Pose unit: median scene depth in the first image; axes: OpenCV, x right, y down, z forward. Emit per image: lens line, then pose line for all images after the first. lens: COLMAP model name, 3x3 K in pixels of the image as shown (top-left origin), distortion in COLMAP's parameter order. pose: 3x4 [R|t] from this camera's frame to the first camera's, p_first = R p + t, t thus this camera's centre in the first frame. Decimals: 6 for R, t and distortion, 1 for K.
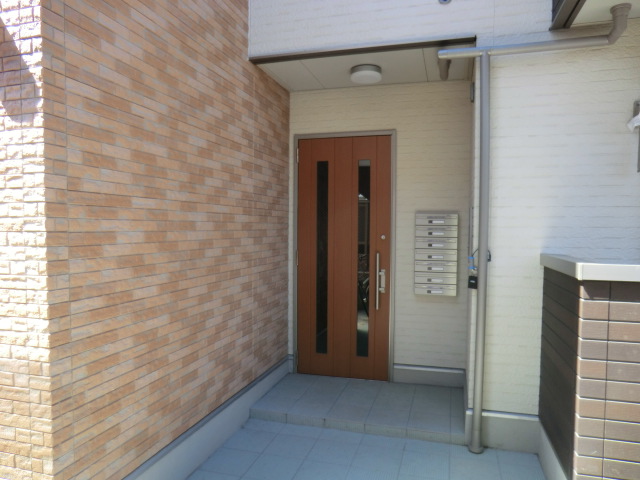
lens RADIAL K [[457.6, 0, 320.5], [0, 457.6, 250.8], [0, 0, 1]] dist [-0.051359, 0.035740]
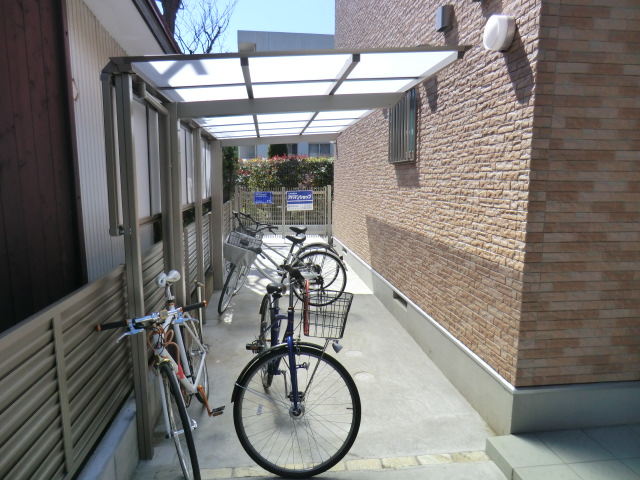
lens RADIAL K [[457.6, 0, 320.5], [0, 457.6, 250.8], [0, 0, 1]] dist [-0.051359, 0.035740]
pose [[0.377790, 0.140744, -0.915131, 0.460500], [-0.048746, 0.990032, 0.132140, 0.020557], [0.924607, -0.005312, 0.380885, -0.145190]]
